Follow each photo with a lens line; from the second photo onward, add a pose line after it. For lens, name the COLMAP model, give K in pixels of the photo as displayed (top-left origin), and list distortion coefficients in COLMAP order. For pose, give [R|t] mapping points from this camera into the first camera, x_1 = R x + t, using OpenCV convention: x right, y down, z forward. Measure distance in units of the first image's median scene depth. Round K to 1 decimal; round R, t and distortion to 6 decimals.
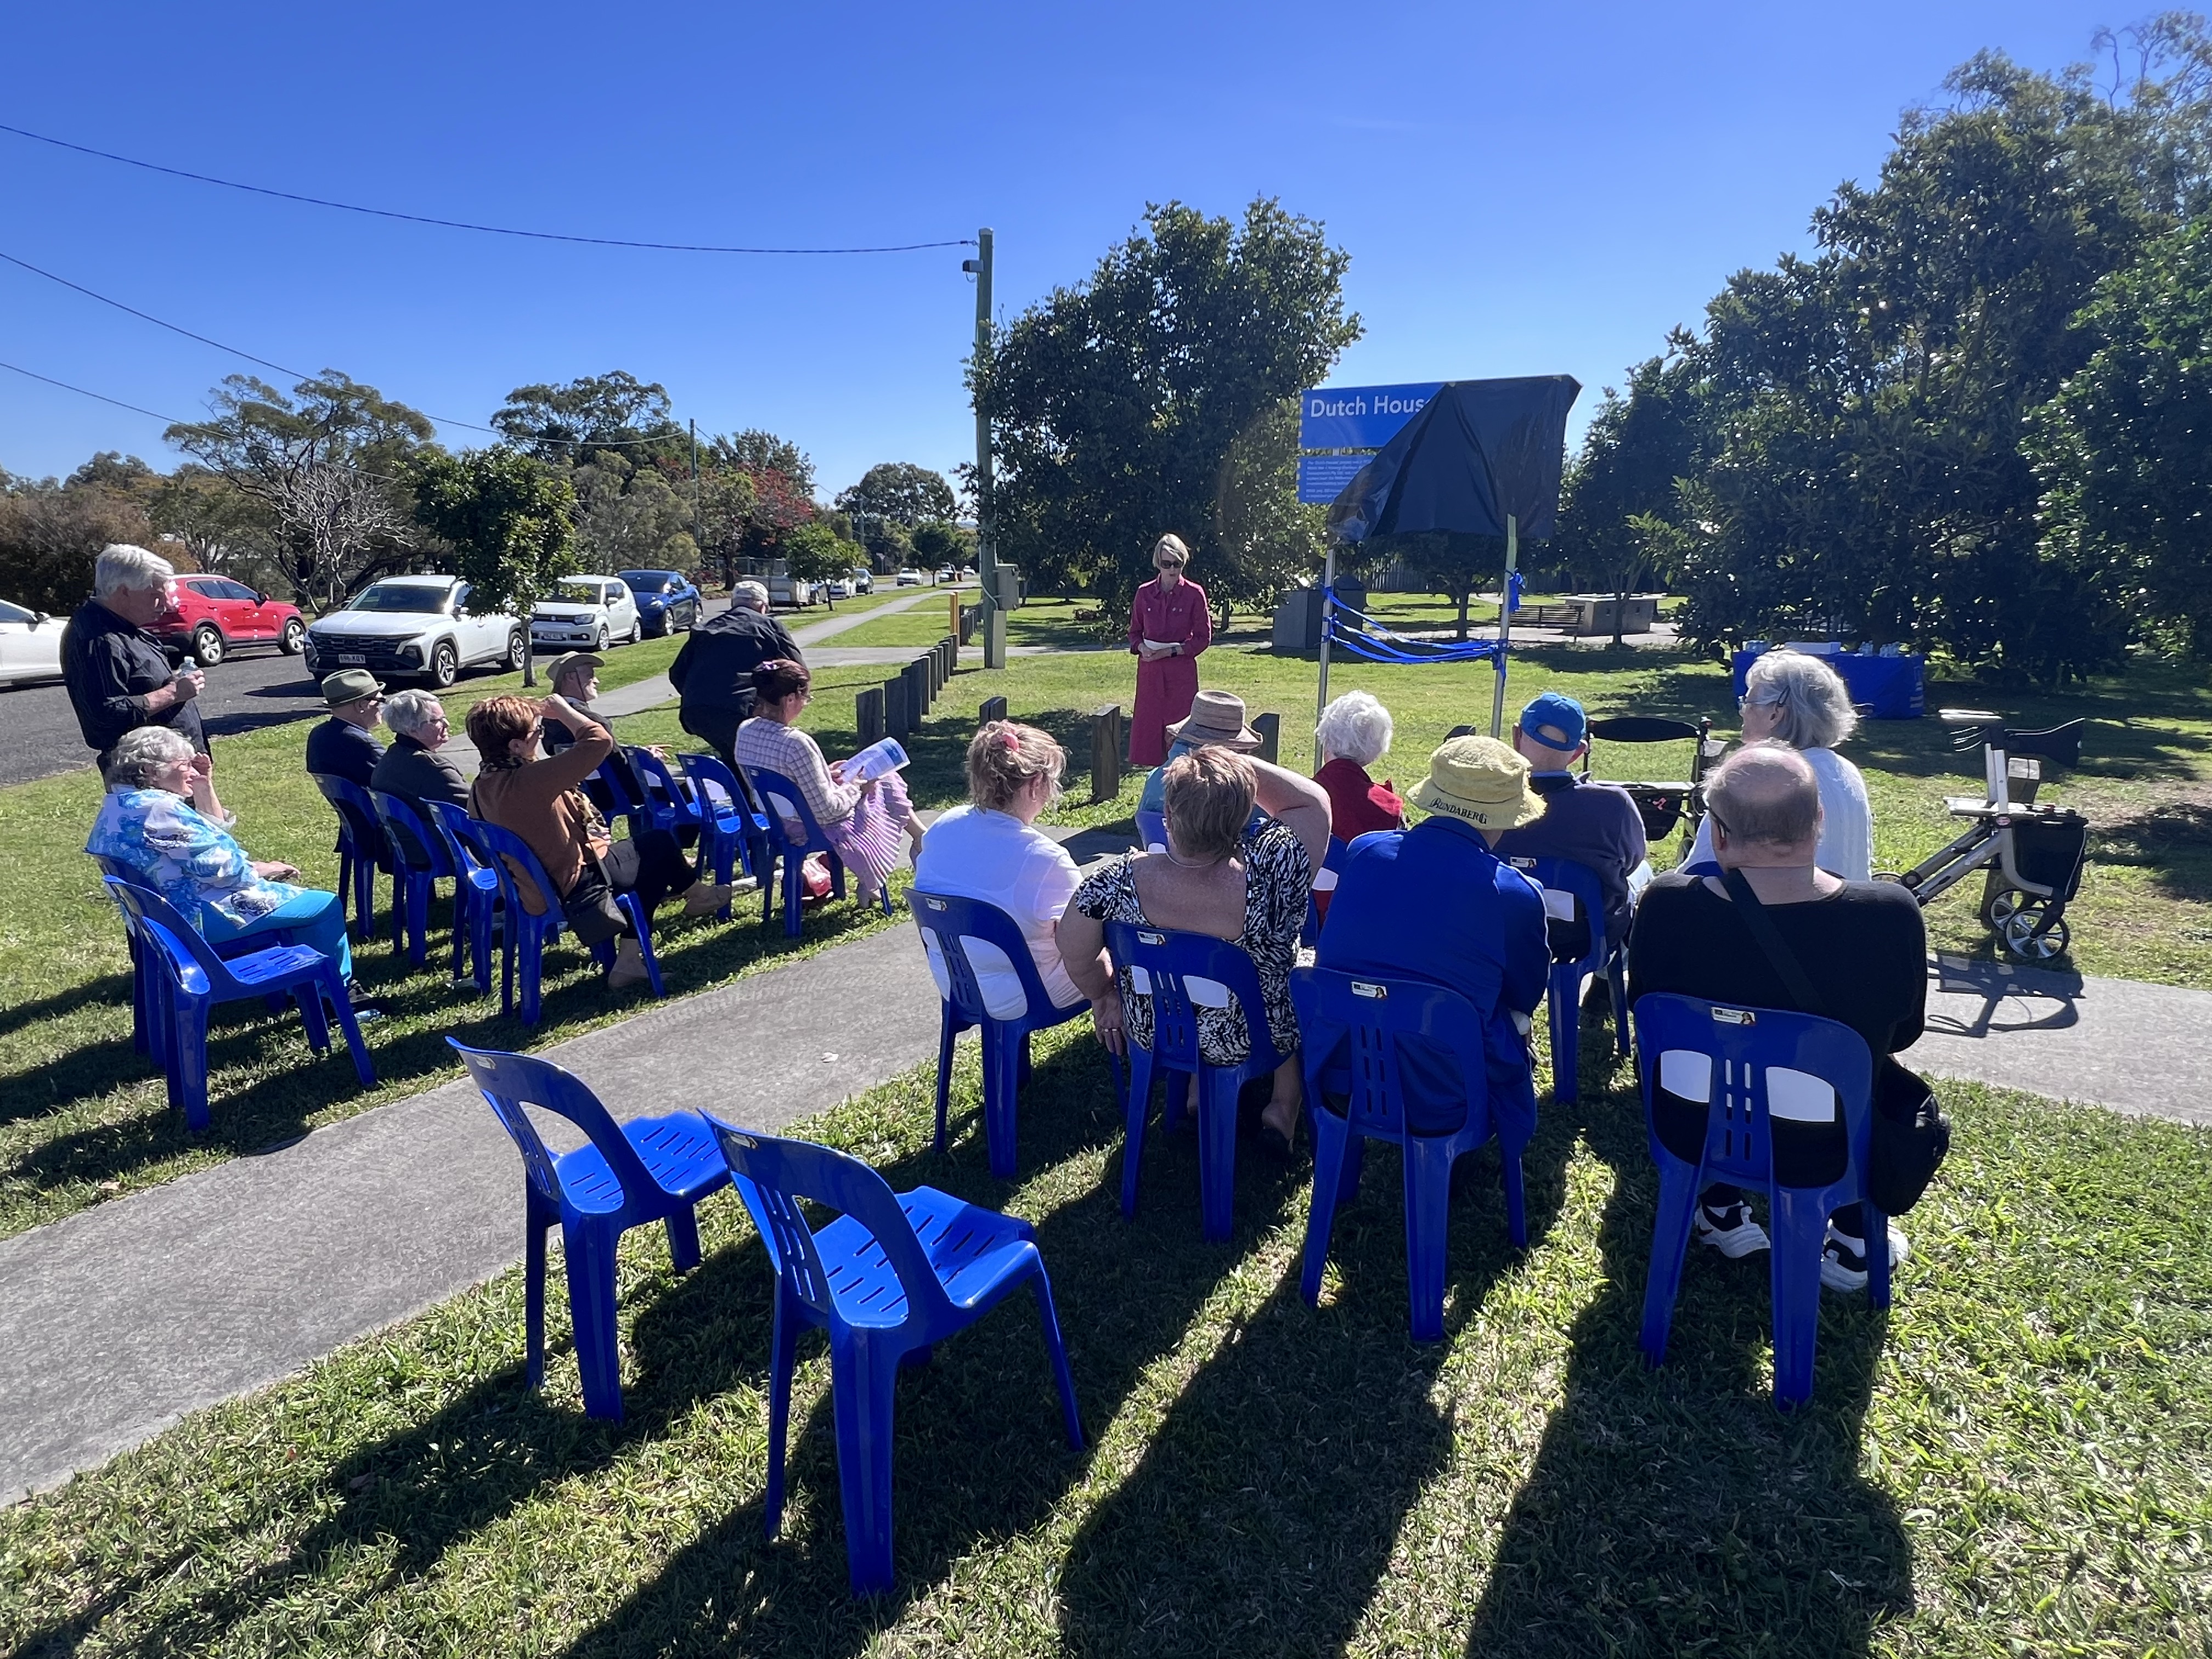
lens RADIAL K [[1244.9, 0, 1116.6], [0, 1244.9, 821.4], [0, 0, 1]] dist [0.008070, 0.001254]
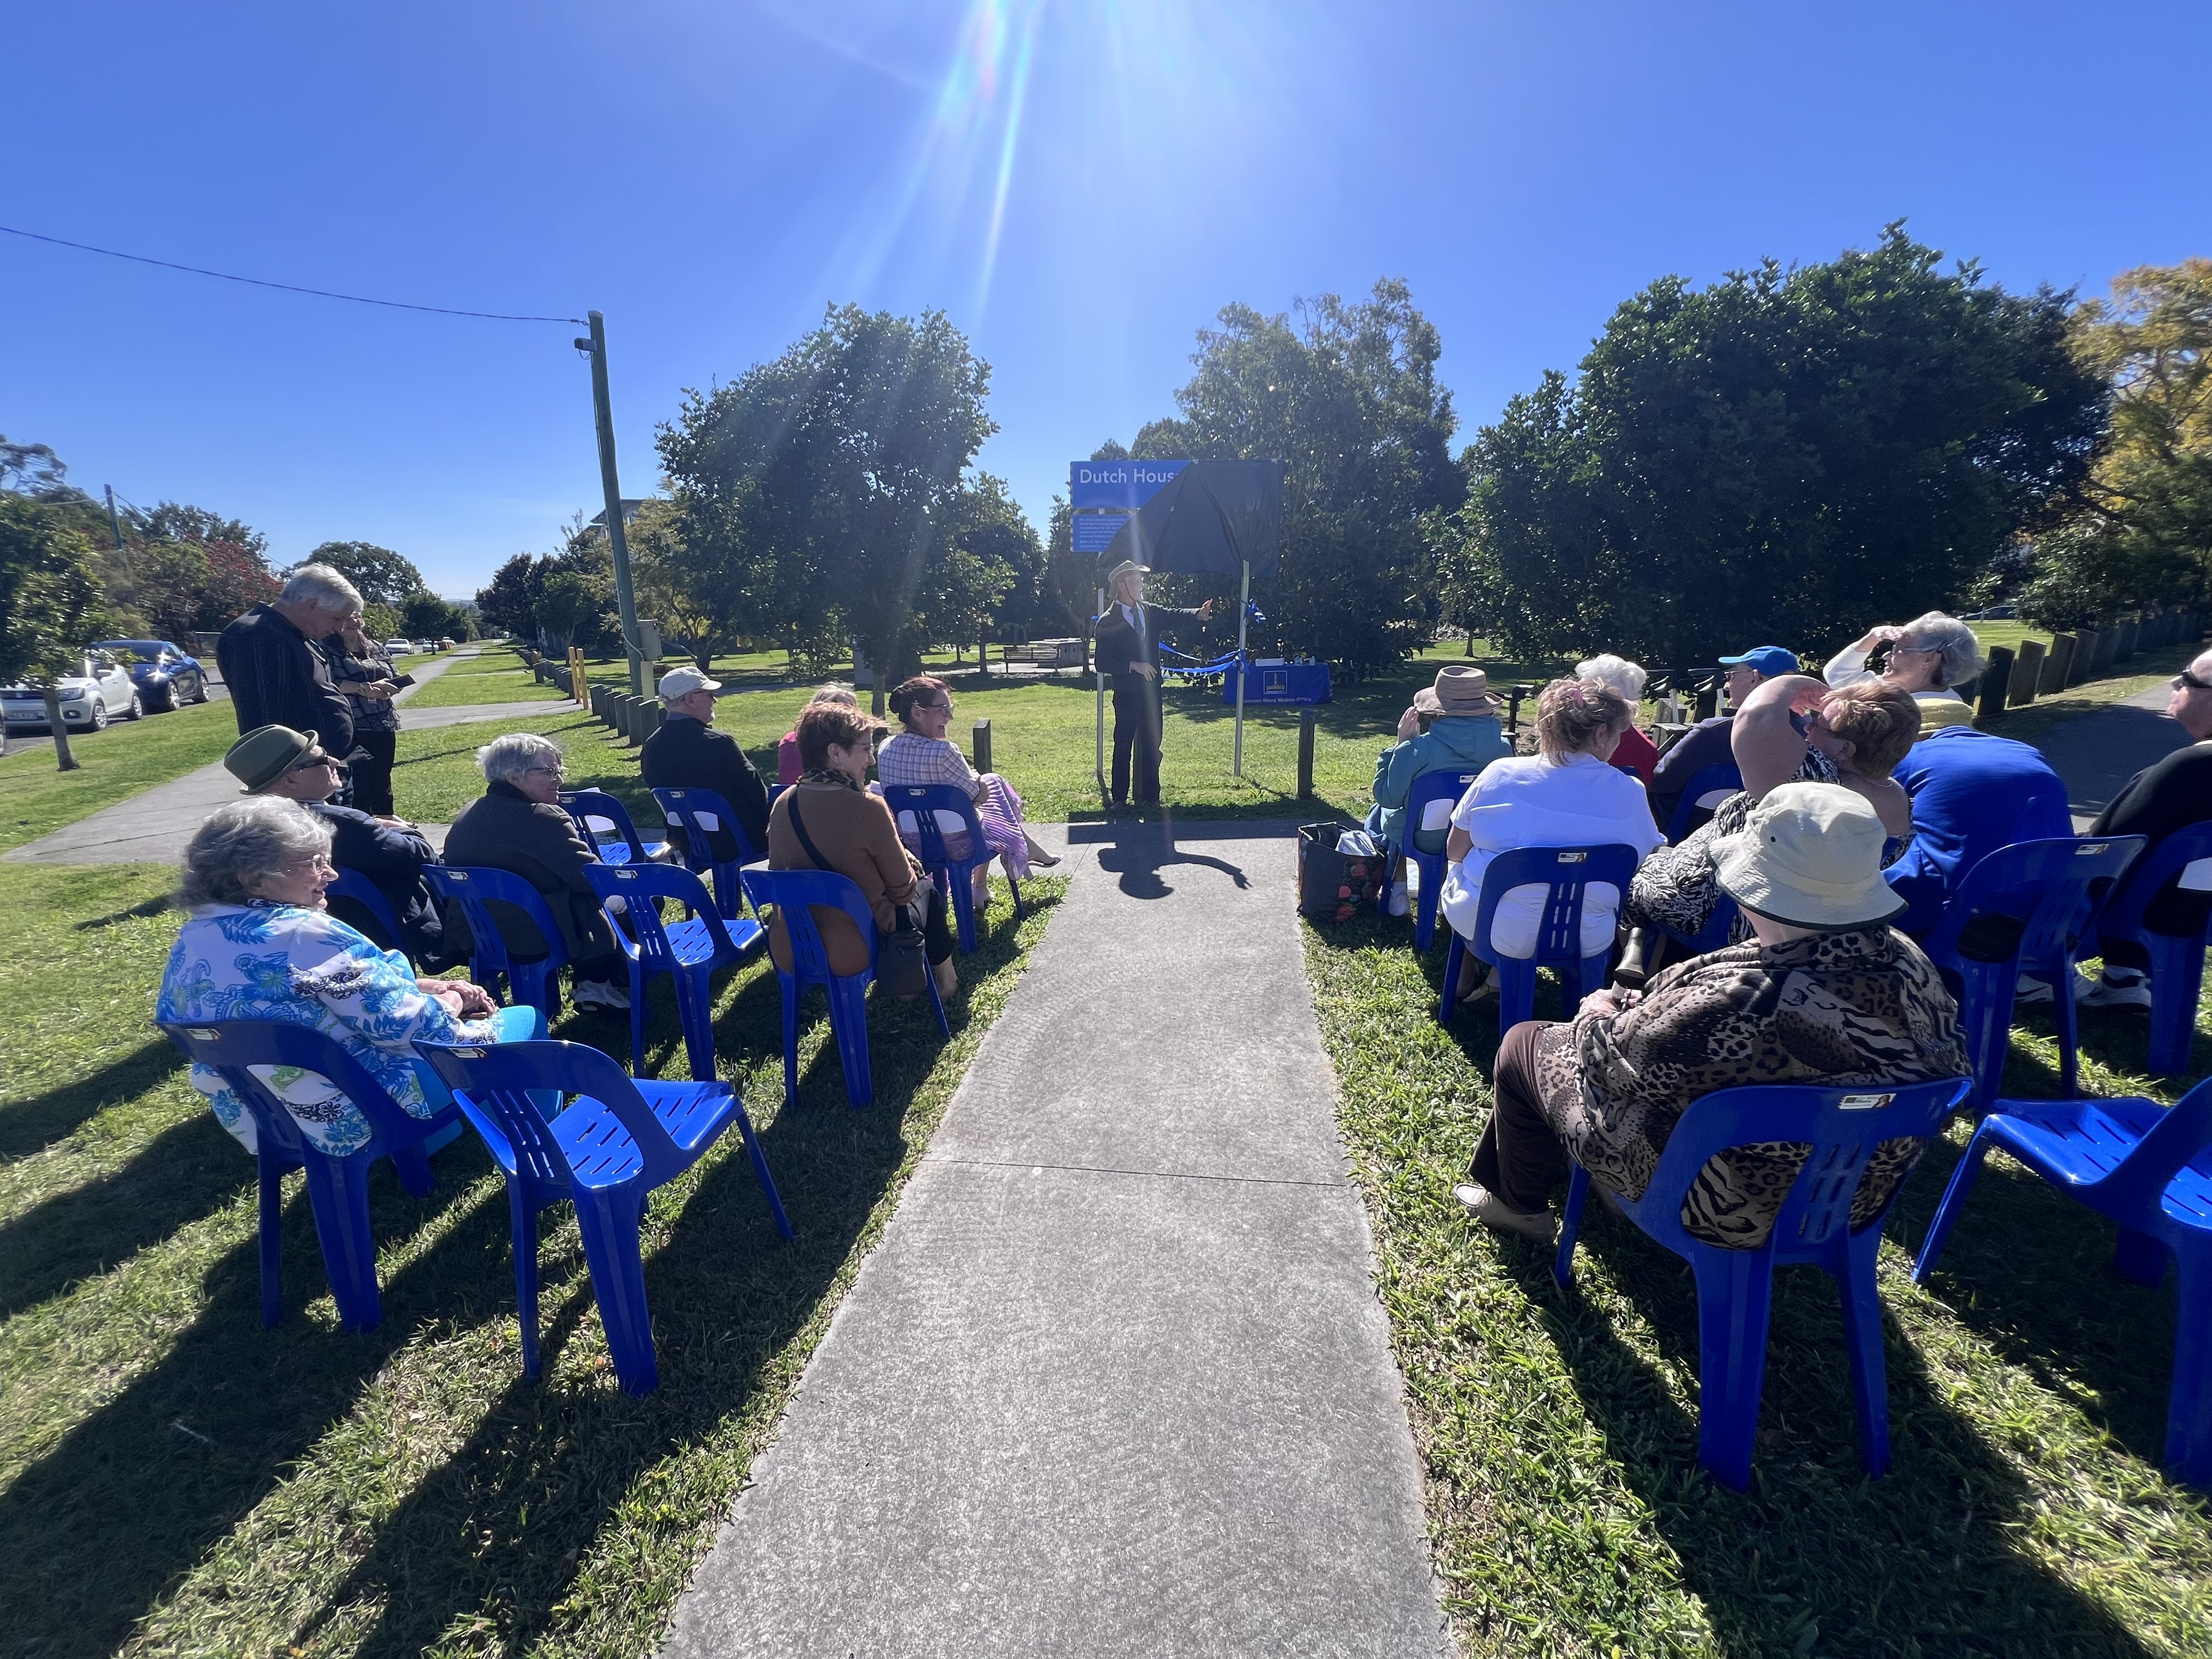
lens RADIAL K [[898.6, 0, 1118.8], [0, 898.6, 822.8], [0, 0, 1]] dist [0.004712, 0.000445]
pose [[0.862703, -0.128013, 0.489241, -0.151691], [0.123524, 0.991469, 0.041609, -0.008091], [-0.490393, 0.024537, 0.871156, 0.100033]]
